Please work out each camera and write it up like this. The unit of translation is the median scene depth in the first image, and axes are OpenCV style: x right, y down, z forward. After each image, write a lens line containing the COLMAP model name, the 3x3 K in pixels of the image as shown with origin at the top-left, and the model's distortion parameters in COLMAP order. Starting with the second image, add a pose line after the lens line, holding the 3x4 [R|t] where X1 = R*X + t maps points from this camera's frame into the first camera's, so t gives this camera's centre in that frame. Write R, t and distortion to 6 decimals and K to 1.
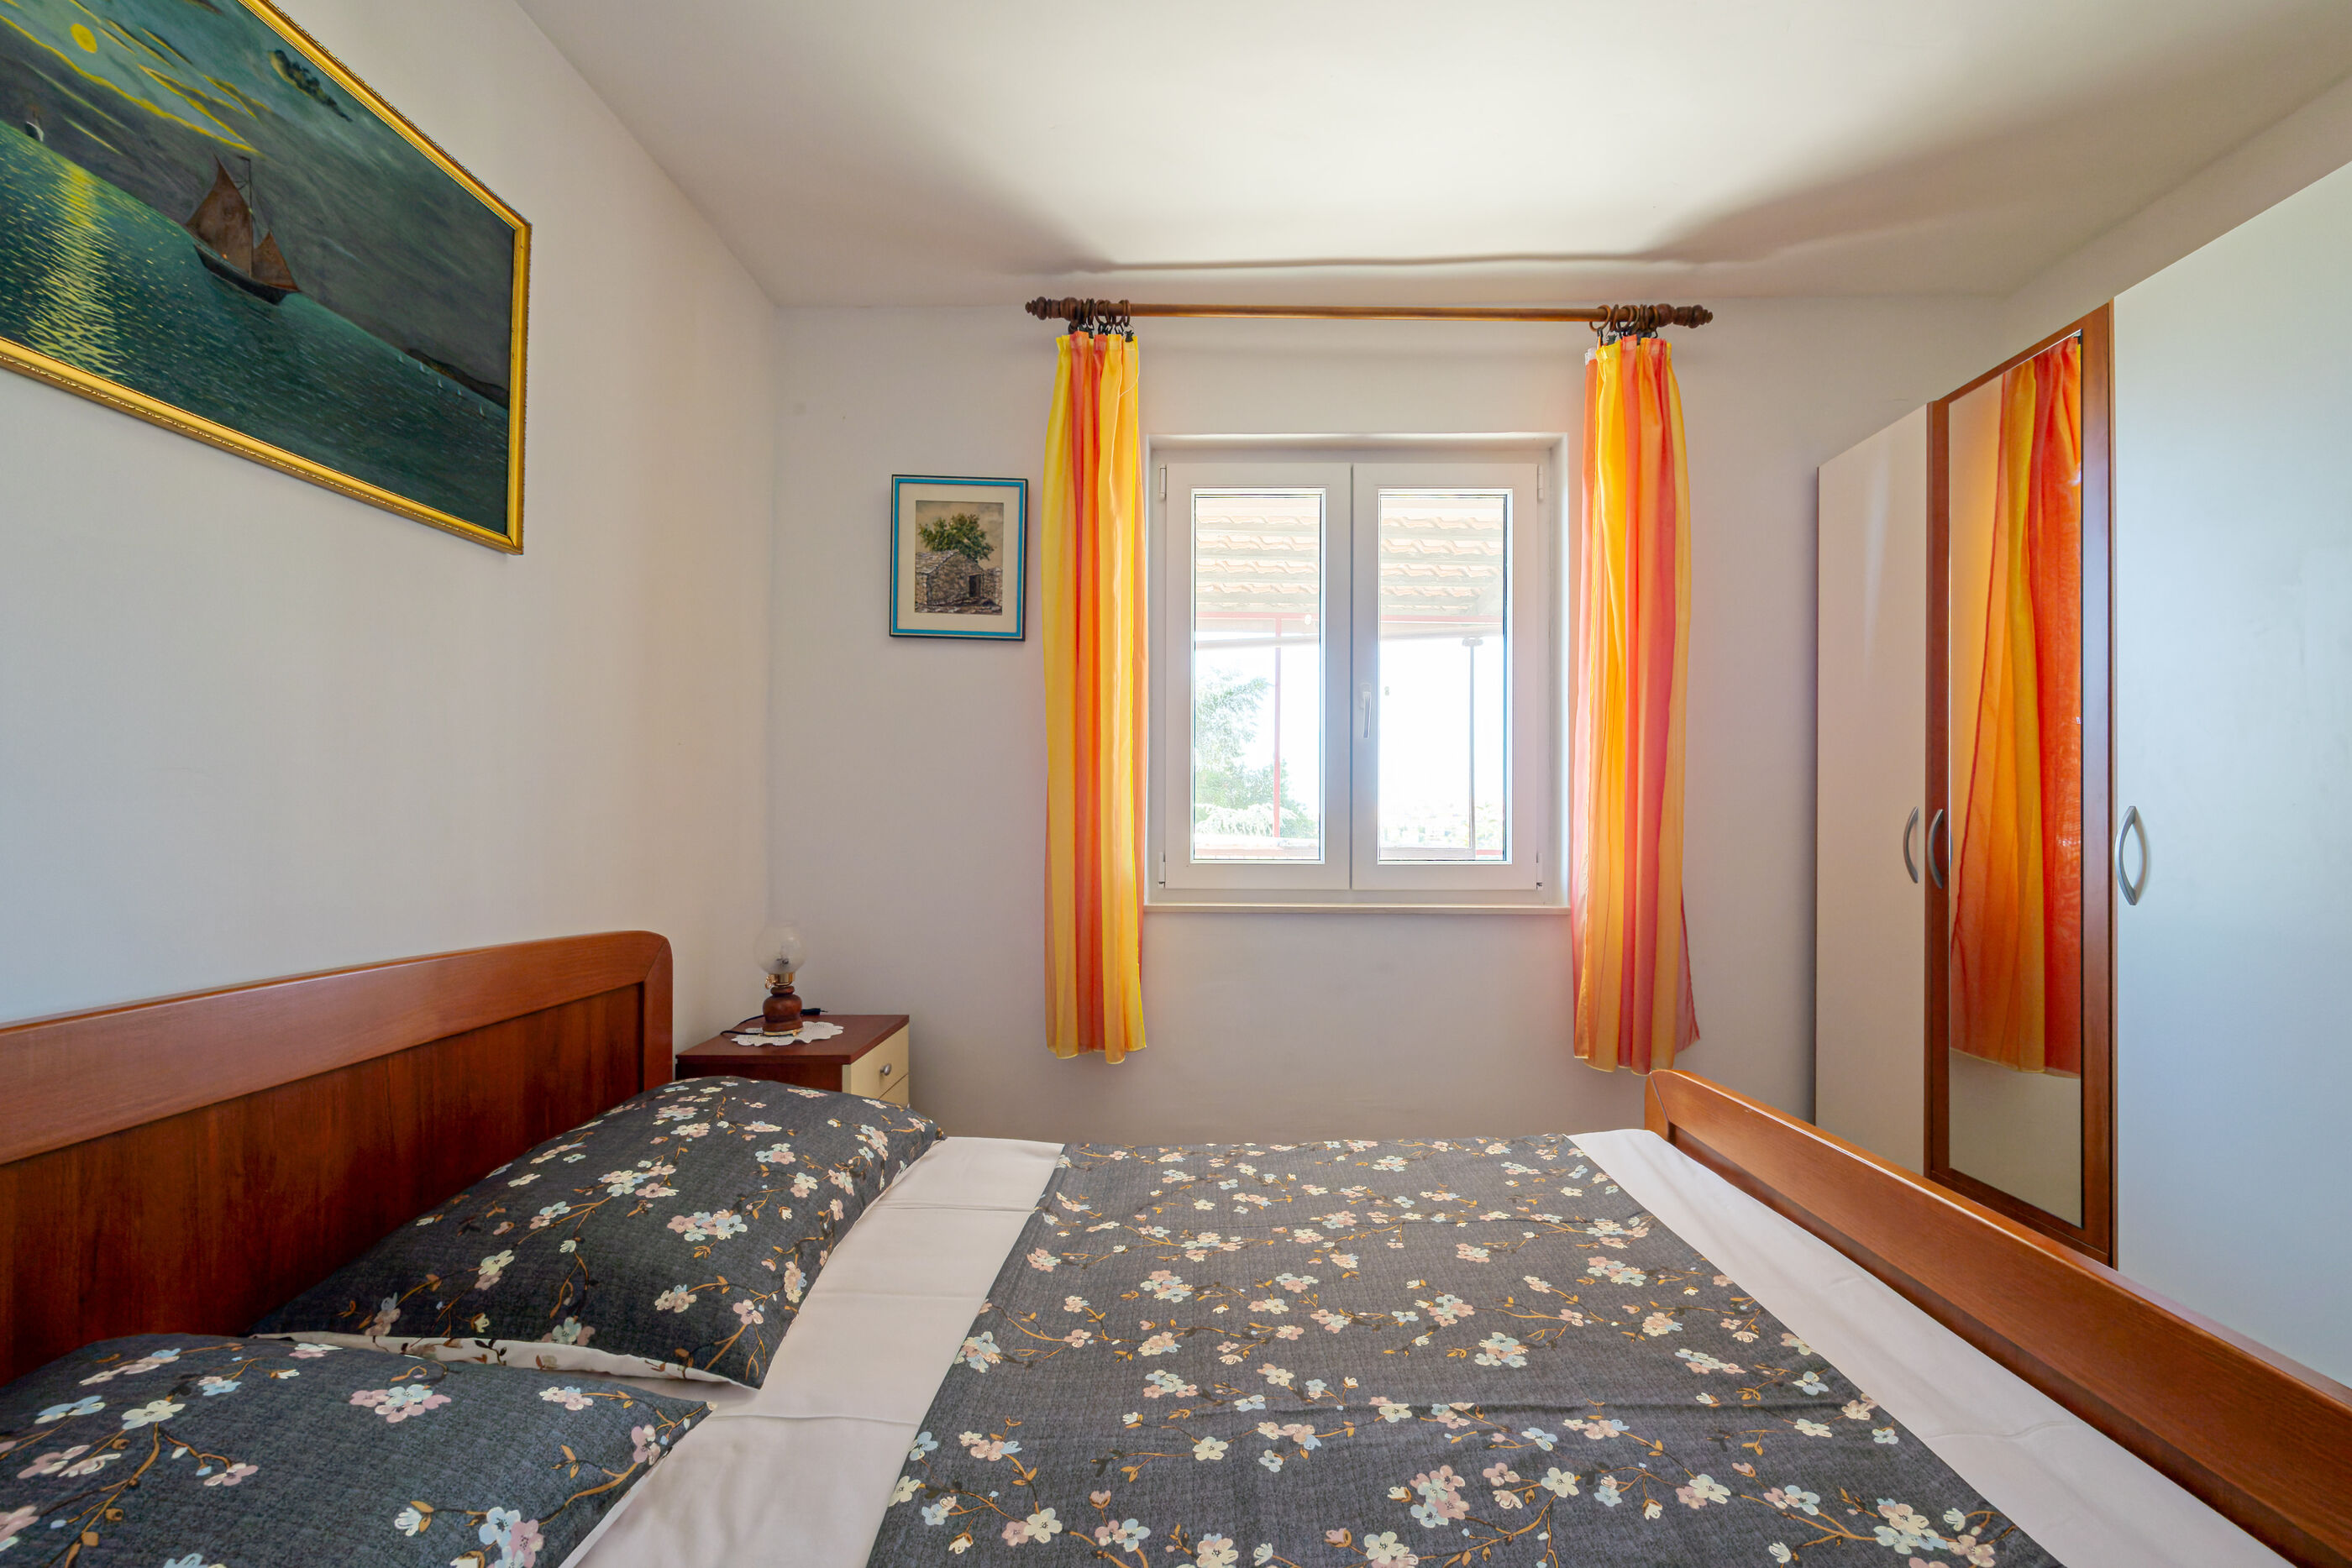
lens RADIAL K [[919.3, 0, 1209.8], [0, 919.3, 818.0], [0, 0, 1]] dist [-0.001091, 0.000154]
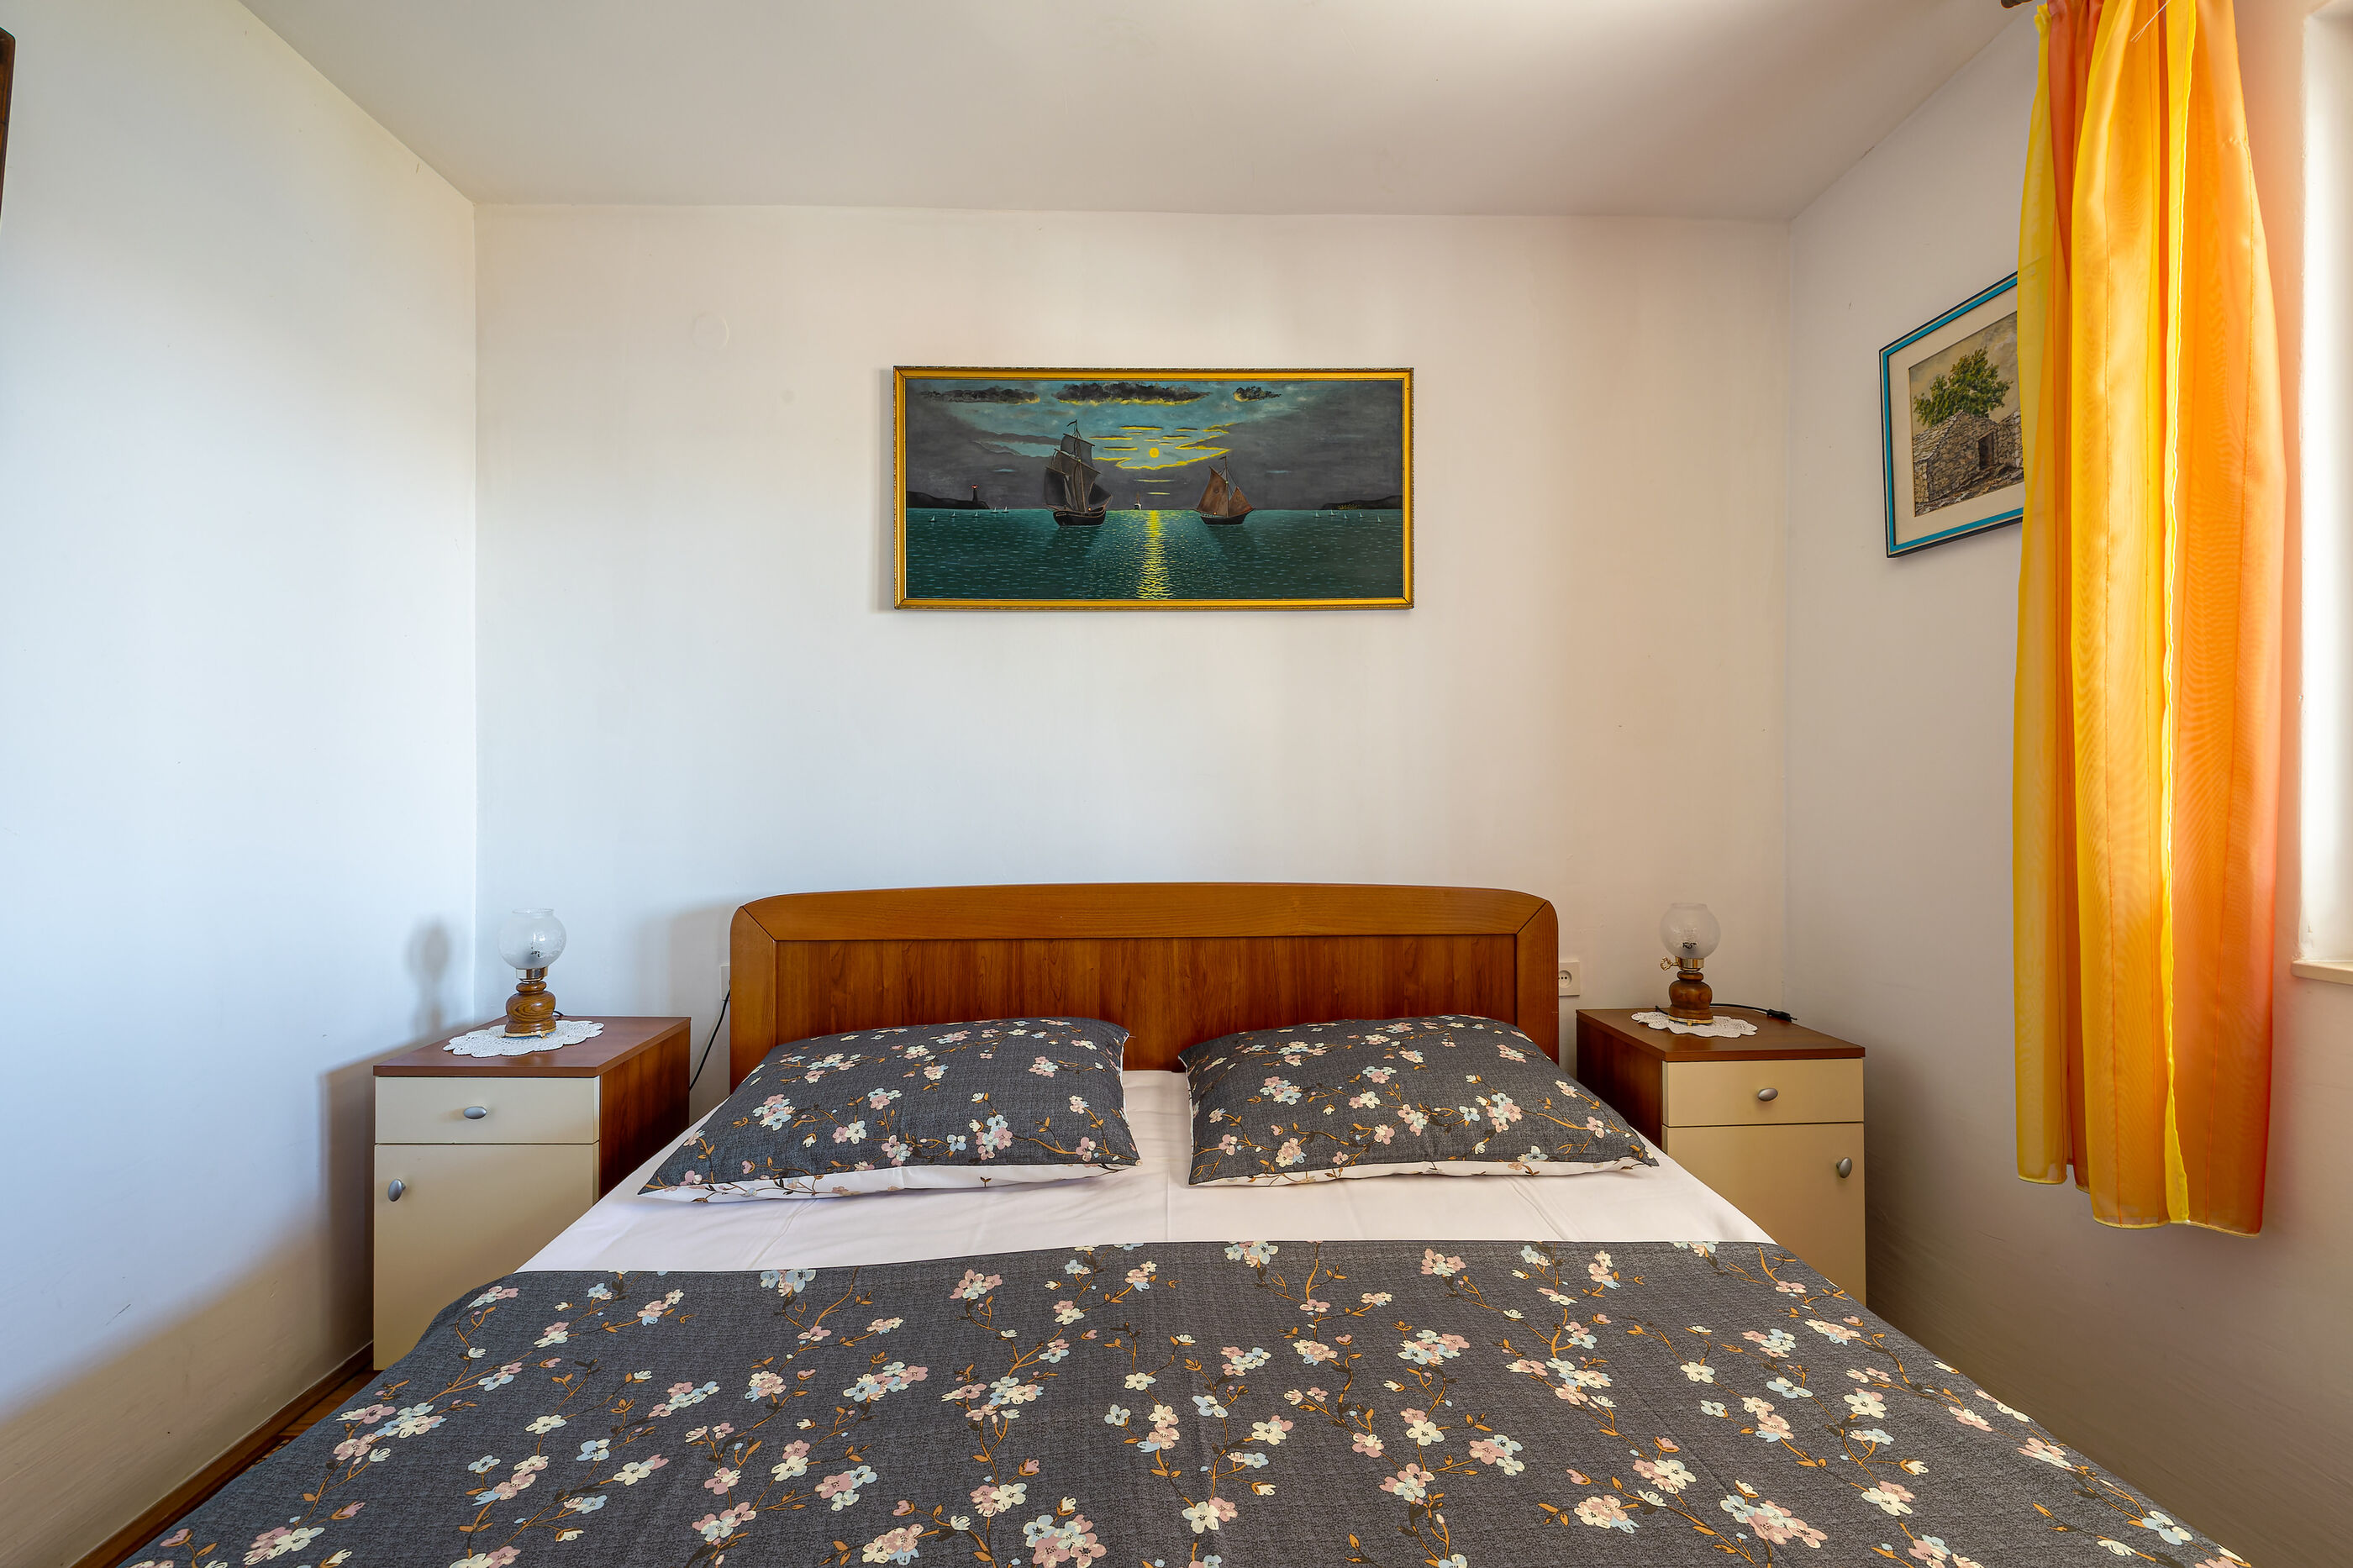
lens RADIAL K [[943.1, 0, 1193.1], [0, 943.1, 788.9], [0, 0, 1]] dist [-0.002956, 0.000271]
pose [[0.045370, -0.013303, -0.998882, 0.702435], [0.008561, 0.999880, -0.012927, 0.003822], [0.998934, -0.007964, 0.045478, 0.640907]]
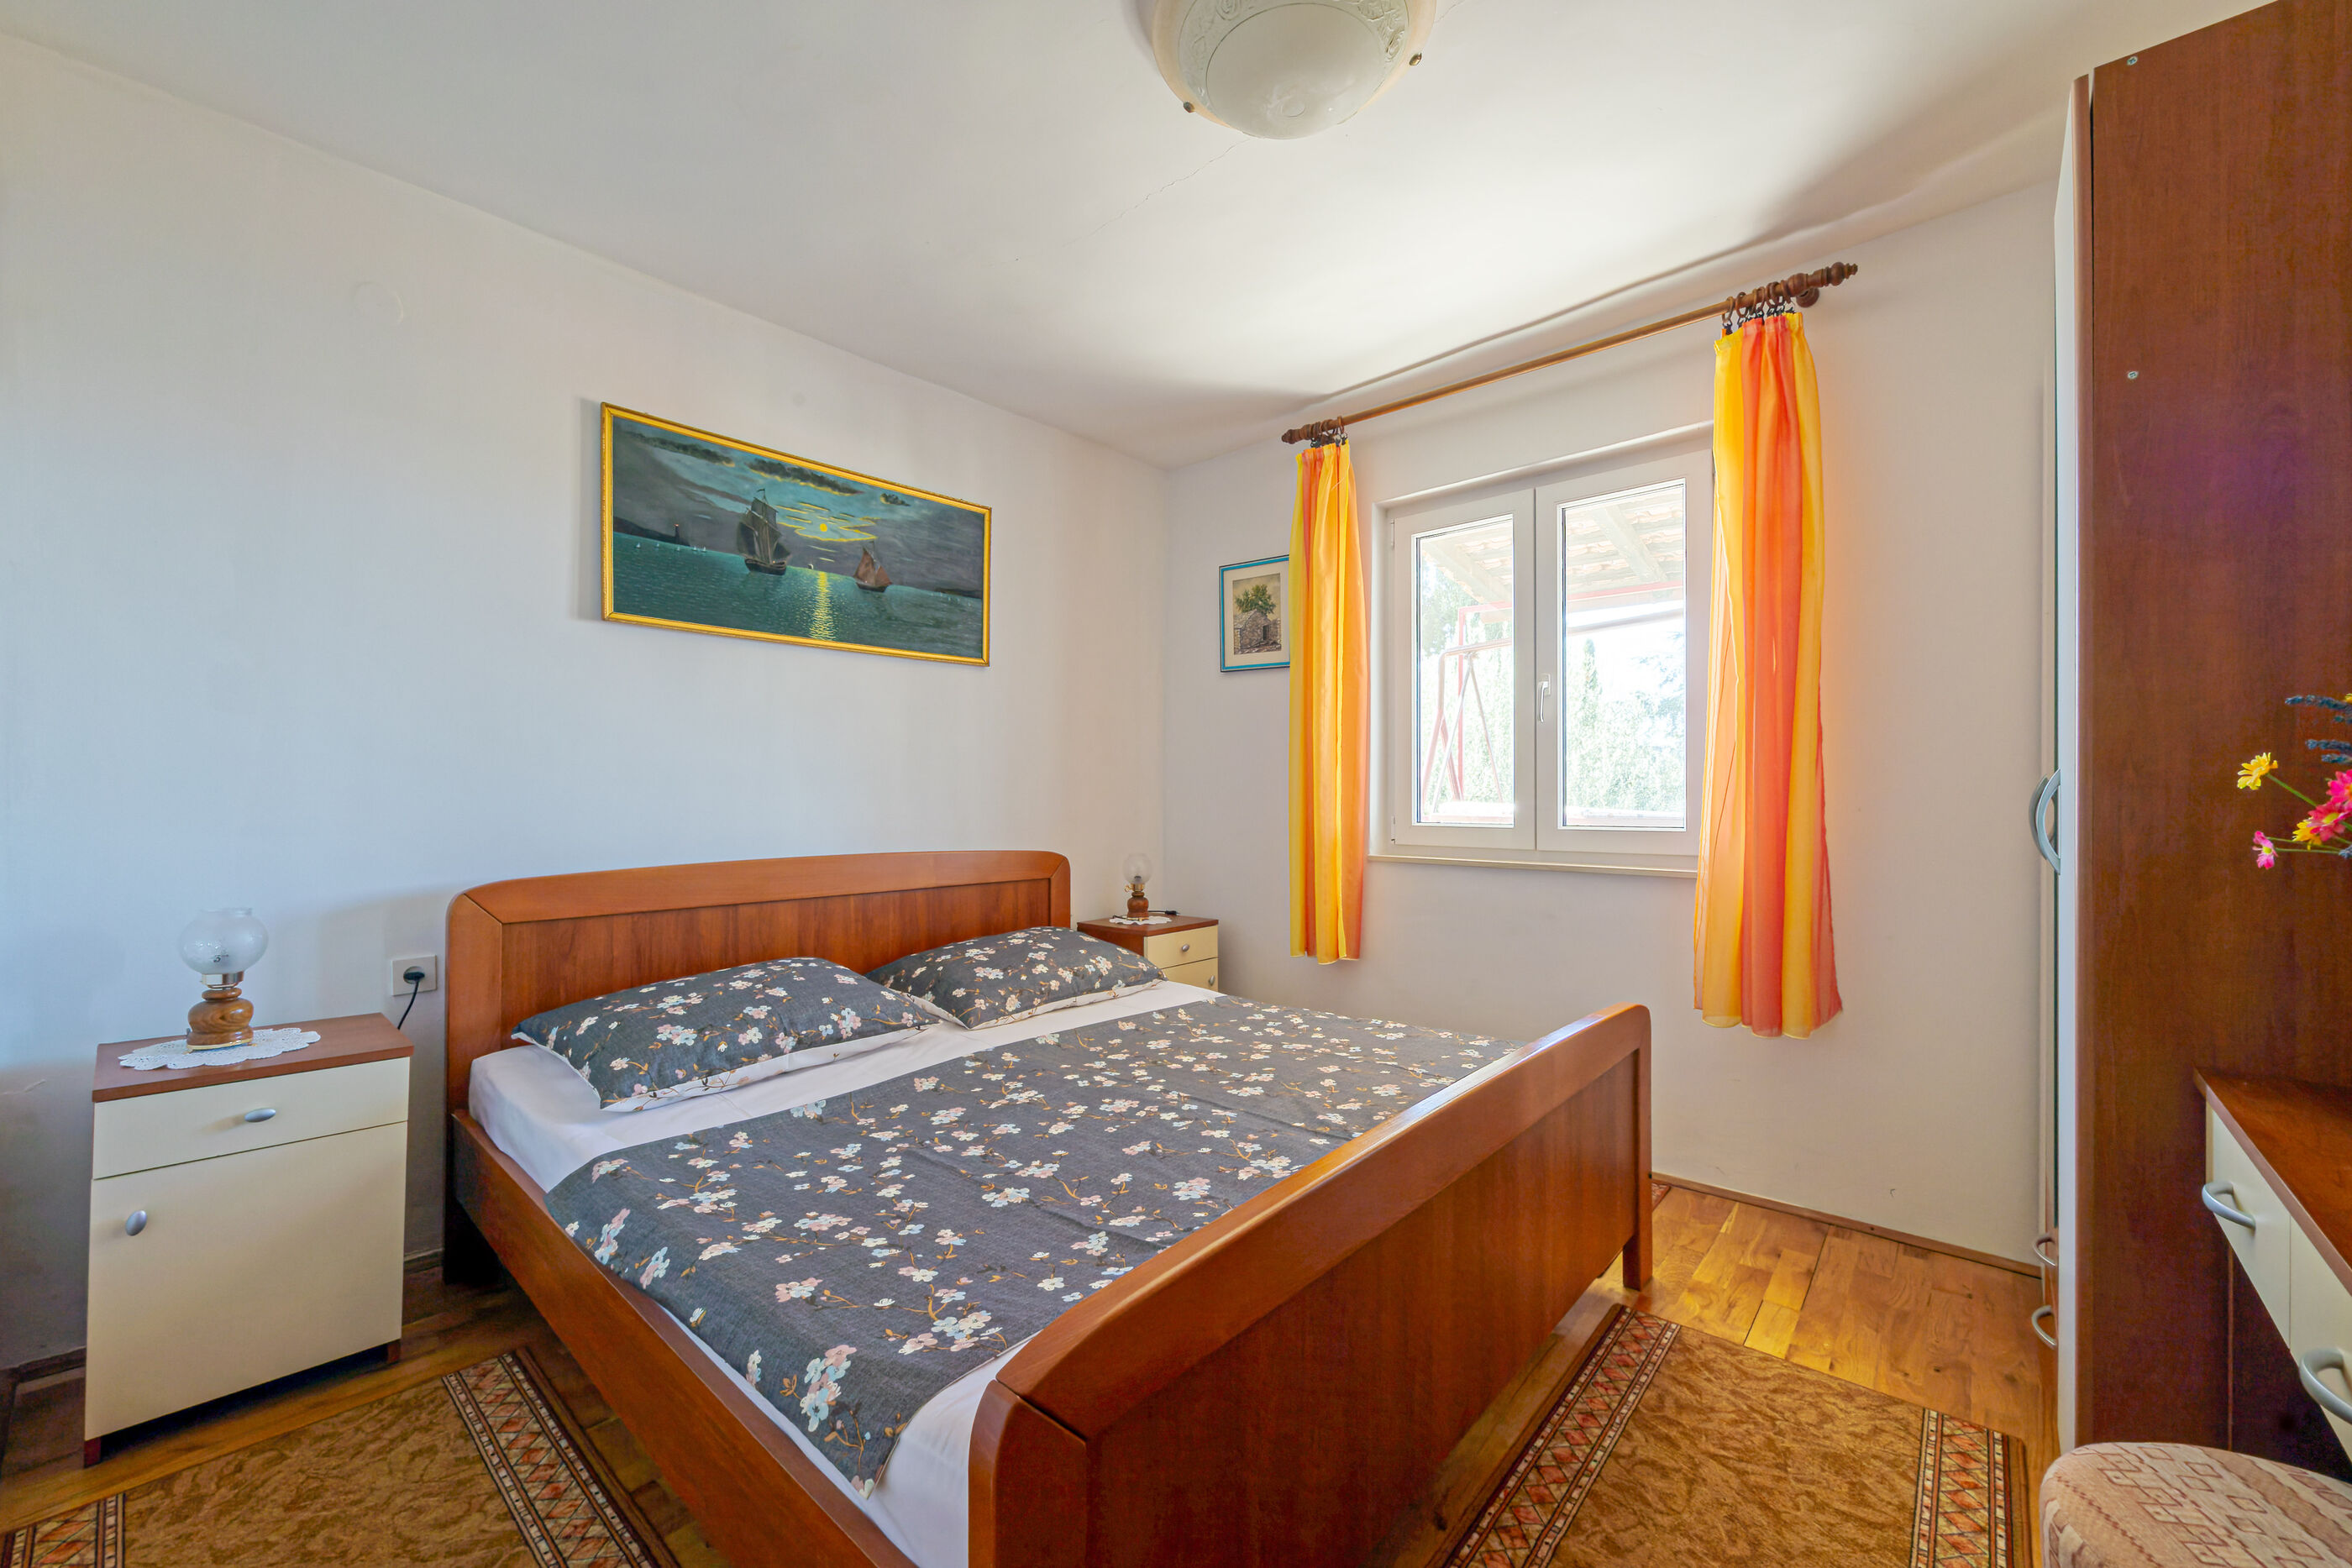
lens RADIAL K [[921.2, 0, 1214.0], [0, 921.2, 790.3], [0, 0, 1]] dist [-0.001915, 0.000054]
pose [[0.764390, -0.007942, -0.644705, 1.059442], [0.005540, 0.999968, -0.005751, 0.010294], [0.644730, 0.000824, 0.764410, -0.292571]]
